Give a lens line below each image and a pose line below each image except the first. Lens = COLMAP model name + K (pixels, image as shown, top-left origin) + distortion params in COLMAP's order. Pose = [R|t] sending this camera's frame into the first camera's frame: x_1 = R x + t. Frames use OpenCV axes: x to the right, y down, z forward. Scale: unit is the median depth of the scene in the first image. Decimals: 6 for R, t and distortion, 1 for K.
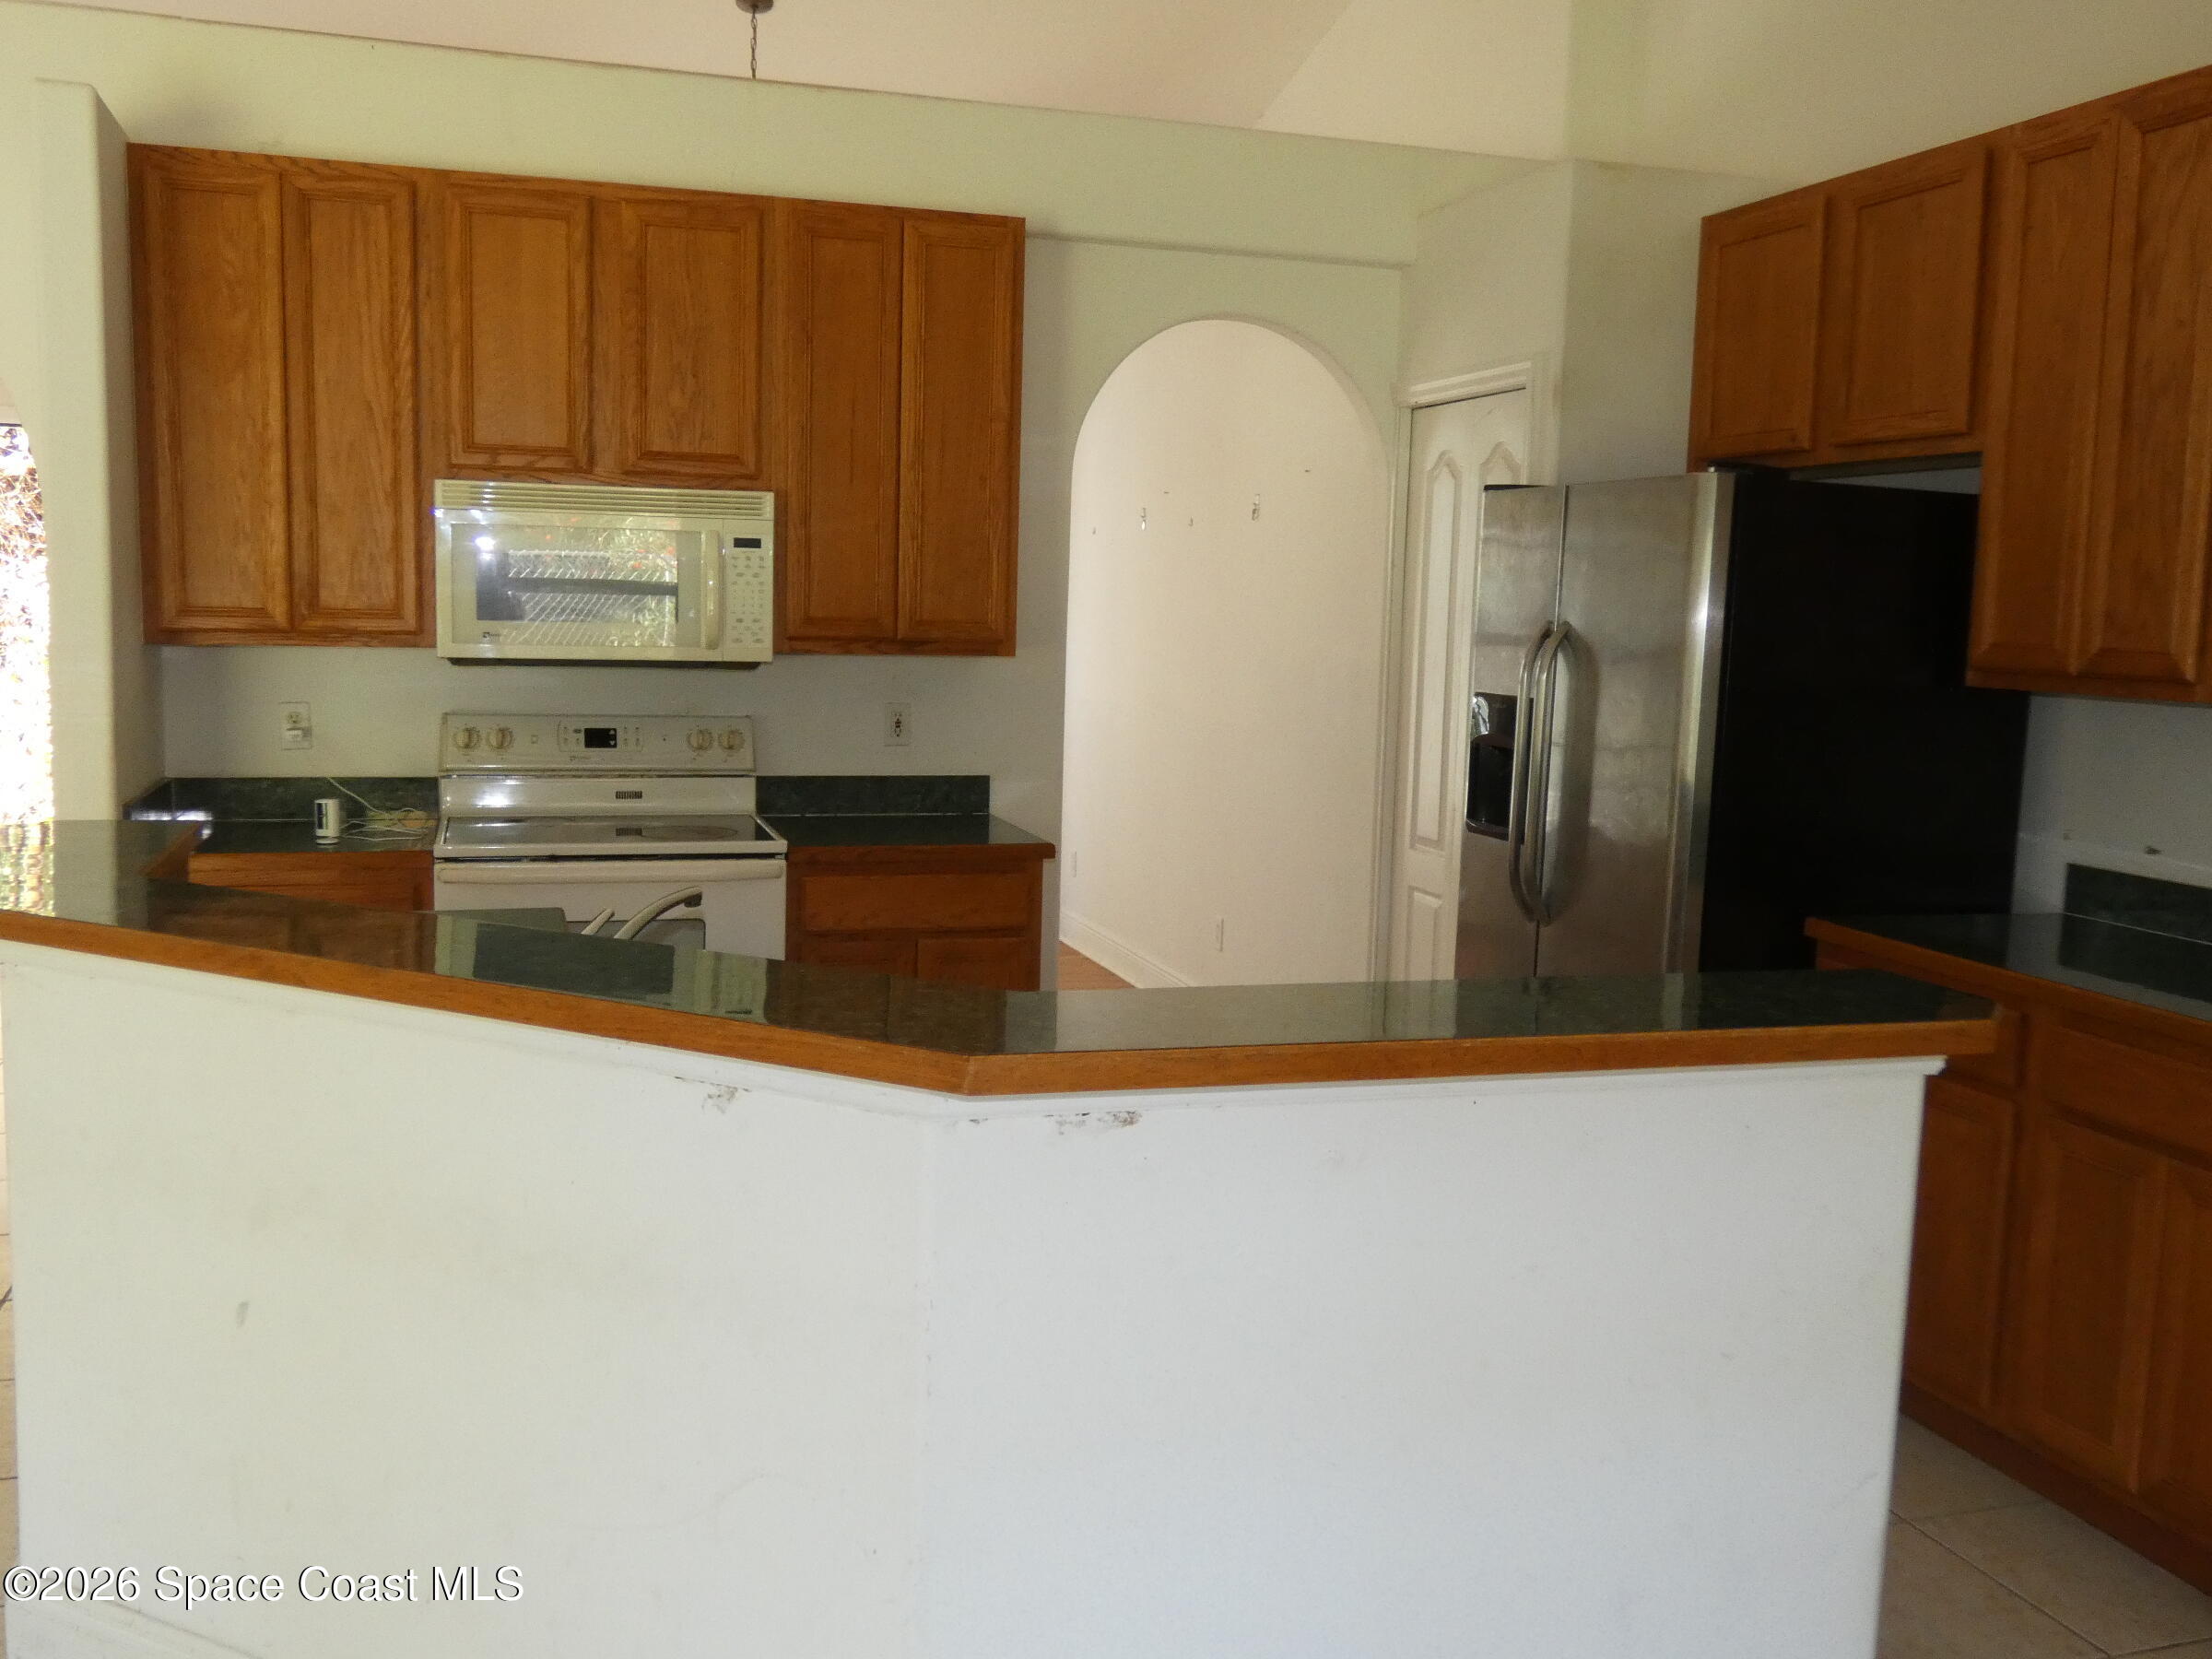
lens RADIAL K [[2012.9, 0, 1102.7], [0, 2012.9, 833.5], [0, 0, 1]] dist [0.034533, 0.000000]
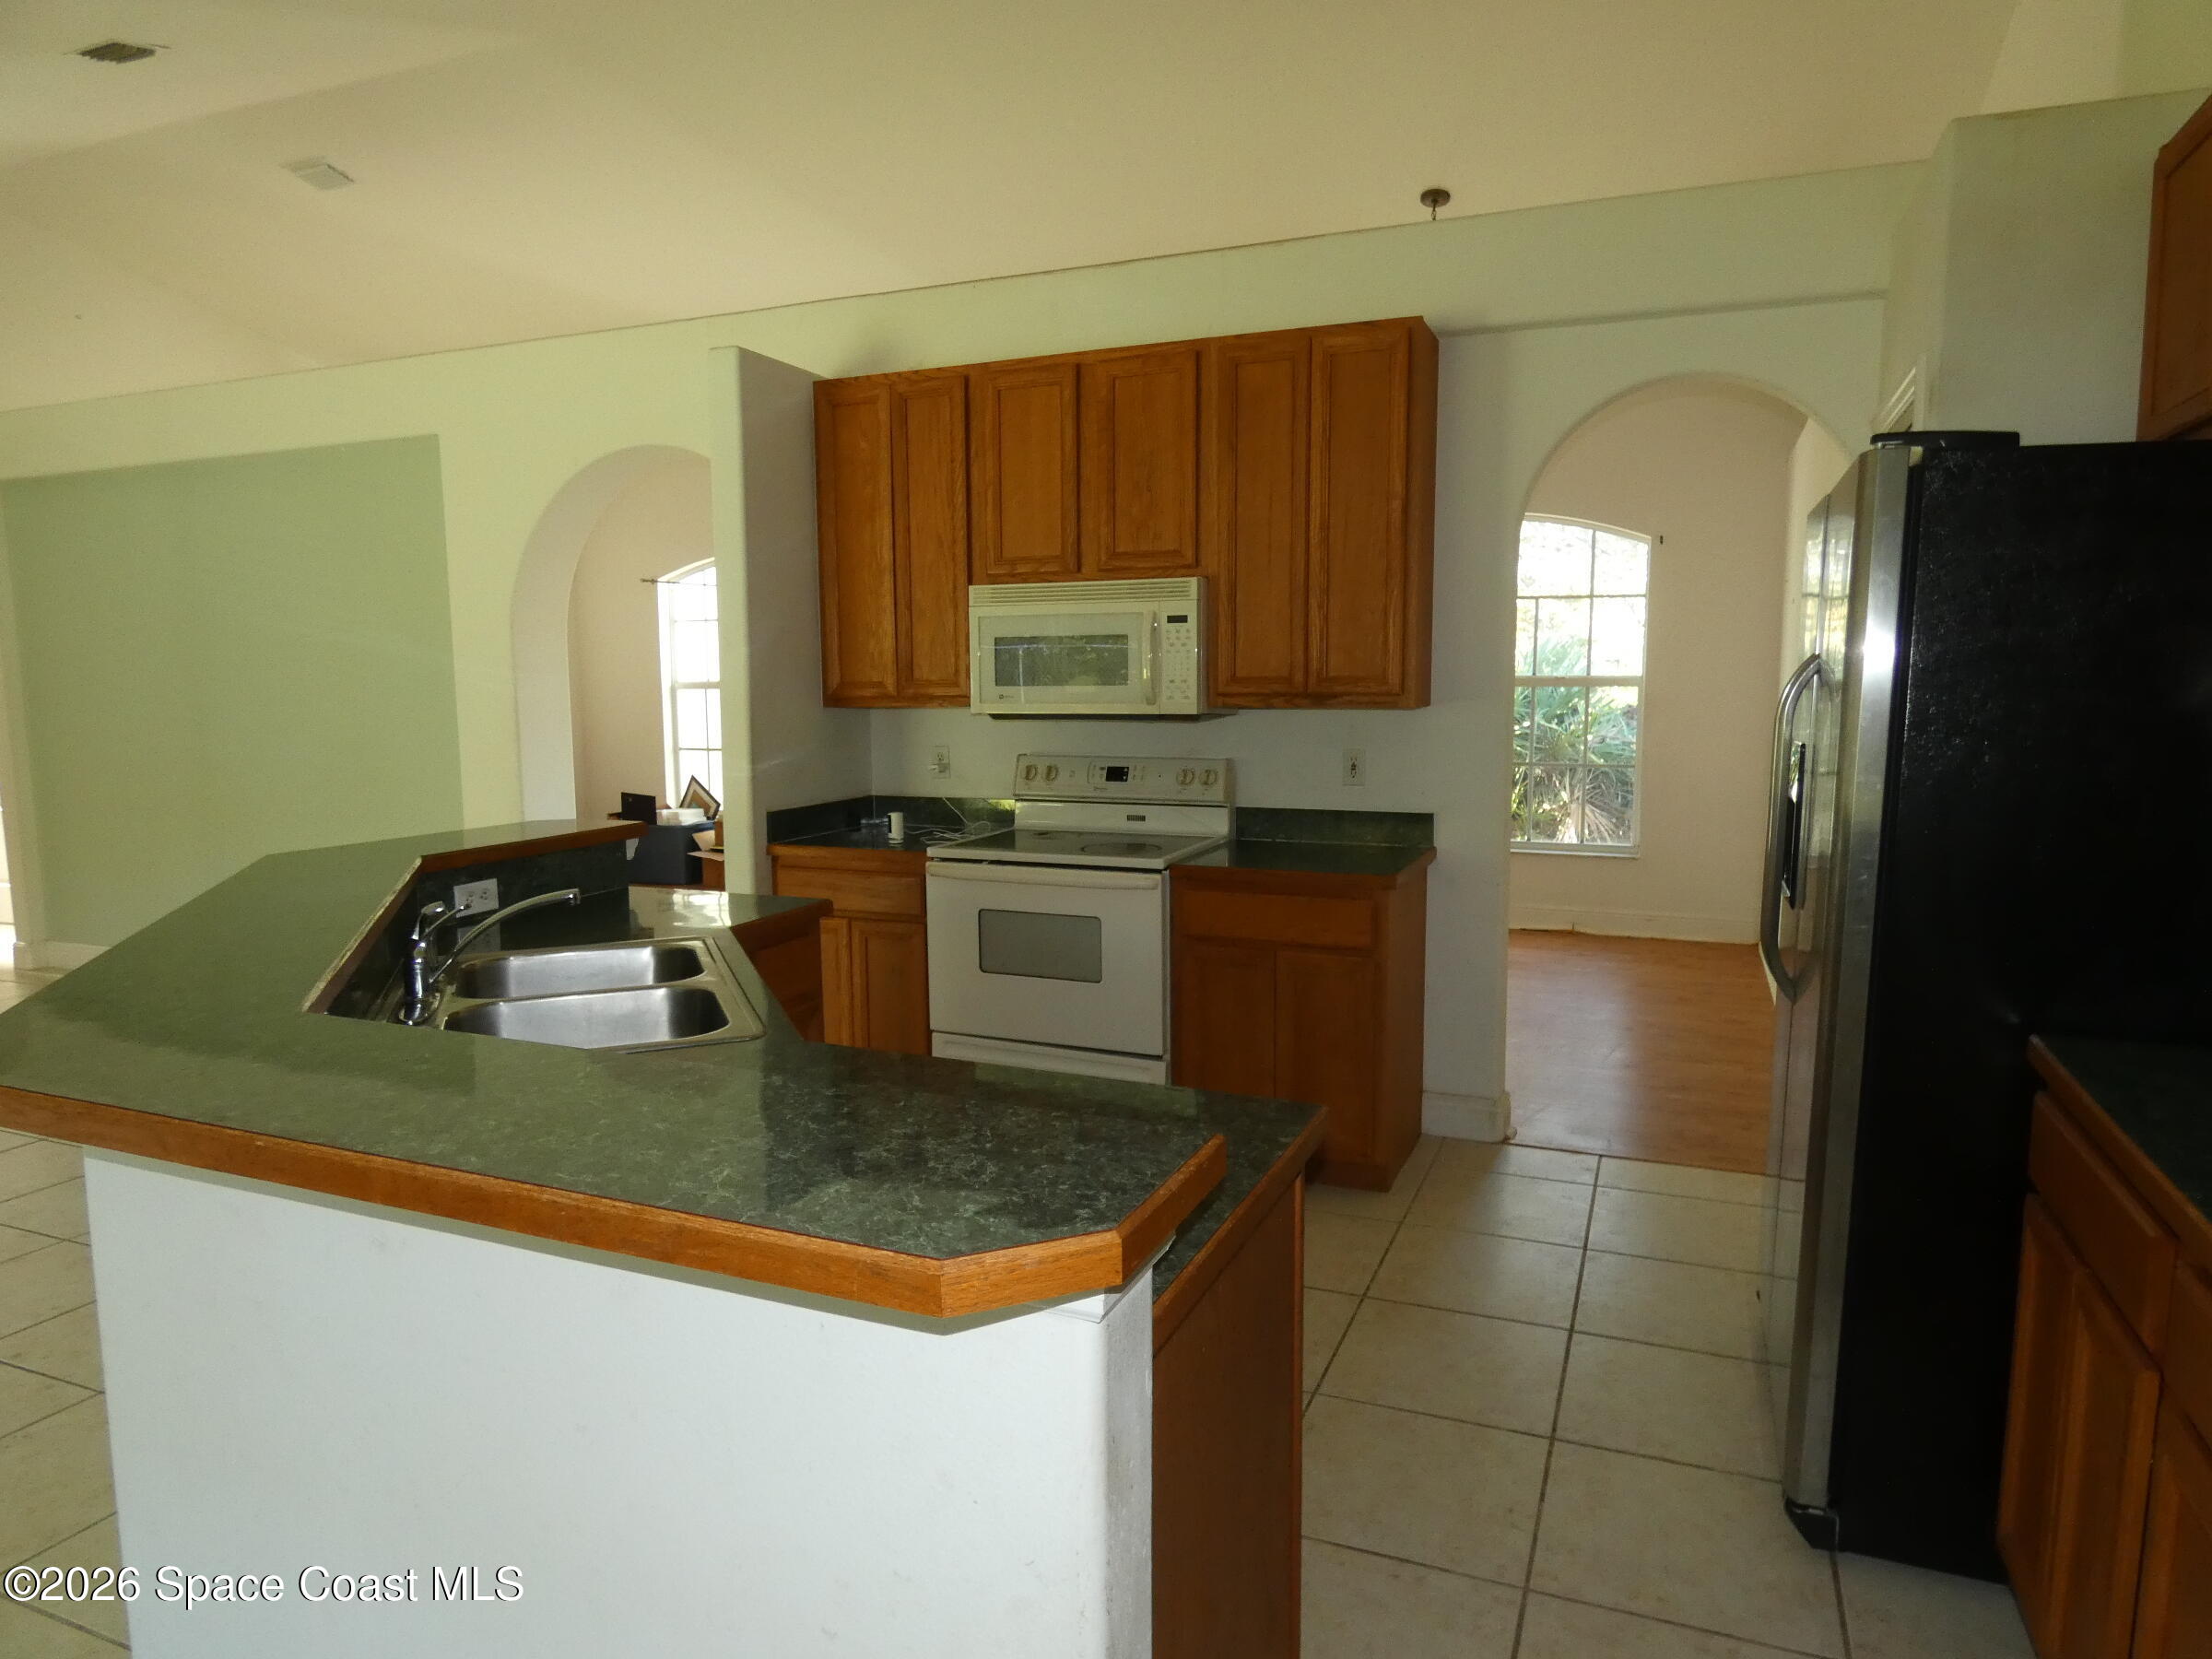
lens RADIAL K [[1357.4, 0, 1113.6], [0, 1357.4, 830.4], [0, 0, 1]] dist [-0.001517, 0.002241]
pose [[0.776619, 0.042868, -0.628511, 0.326655], [-0.048527, 0.998789, 0.008162, -0.018722], [0.628099, 0.024161, 0.777758, 0.326307]]
